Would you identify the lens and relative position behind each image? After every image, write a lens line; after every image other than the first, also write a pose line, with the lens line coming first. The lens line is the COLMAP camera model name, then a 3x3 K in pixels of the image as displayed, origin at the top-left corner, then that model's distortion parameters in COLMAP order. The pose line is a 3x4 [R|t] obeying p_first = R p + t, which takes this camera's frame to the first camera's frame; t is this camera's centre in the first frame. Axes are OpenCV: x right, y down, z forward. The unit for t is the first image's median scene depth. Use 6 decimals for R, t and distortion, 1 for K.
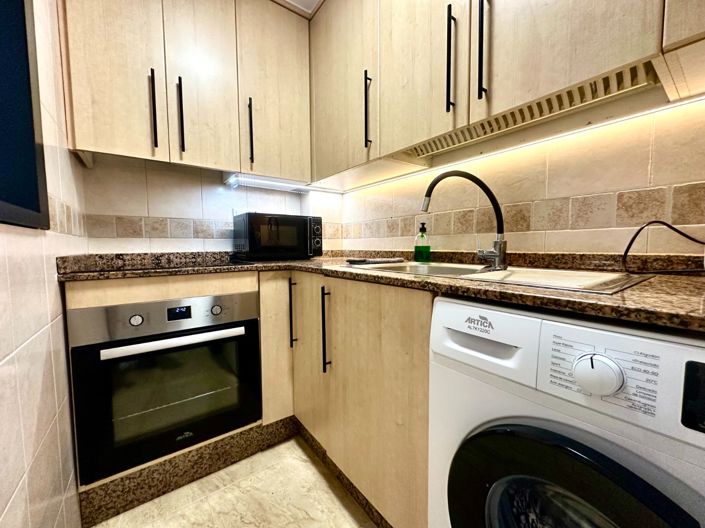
lens RADIAL K [[281.6, 0, 352.9], [0, 281.6, 264.1], [0, 0, 1]] dist [-0.004181, 0.000804]
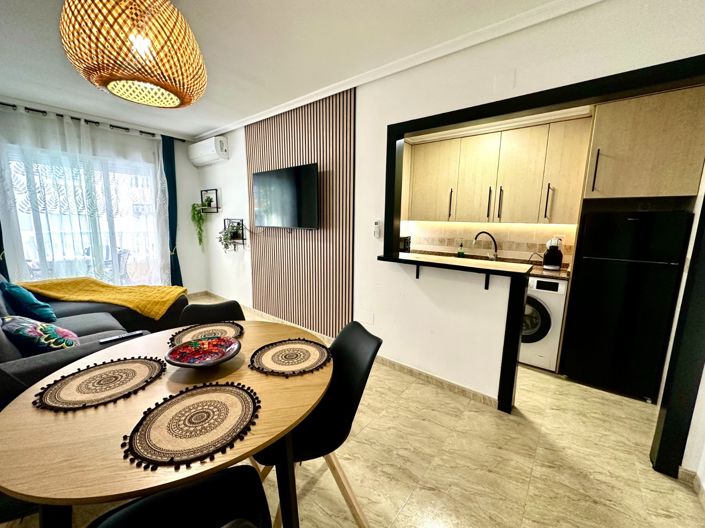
lens RADIAL K [[281.6, 0, 354.2], [0, 281.6, 263.7], [0, 0, 1]] dist [-0.004181, 0.000804]
pose [[0.964900, -0.016216, 0.262116, -1.580195], [-0.007944, 0.995833, 0.090848, -0.212227], [-0.262497, -0.089742, 0.960751, -1.409068]]
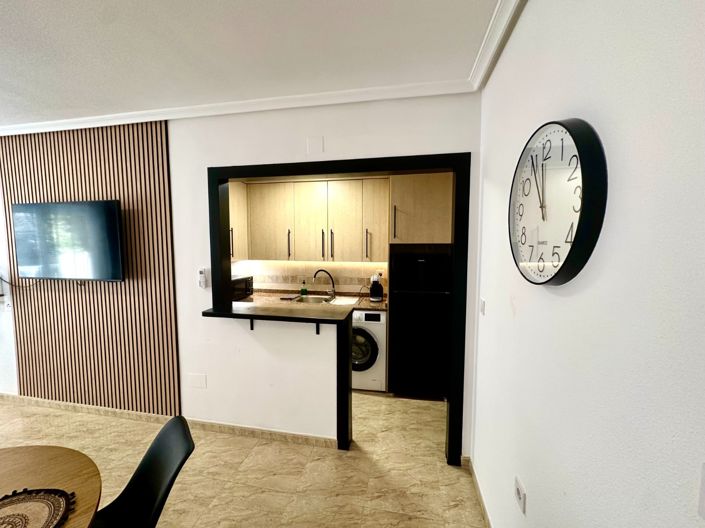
lens RADIAL K [[281.6, 0, 354.7], [0, 281.6, 262.2], [0, 0, 1]] dist [-0.004181, 0.000804]
pose [[0.732587, -0.037174, 0.679658, -1.379510], [0.038334, 0.999176, 0.013332, -0.383335], [-0.679593, 0.016287, 0.733408, -1.467300]]
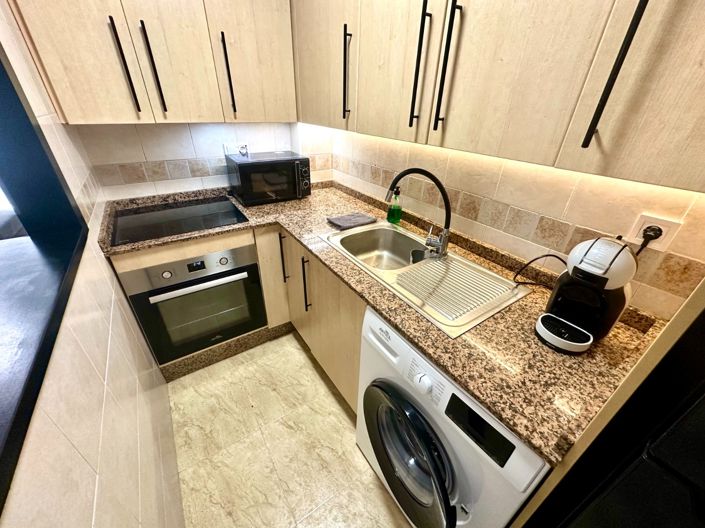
lens RADIAL K [[281.6, 0, 353.2], [0, 281.6, 263.9], [0, 0, 1]] dist [-0.004181, 0.000804]
pose [[0.998540, 0.051635, -0.015882, 0.125272], [-0.039319, 0.896247, 0.441810, -0.403601], [0.037047, -0.440540, 0.896968, -0.137478]]
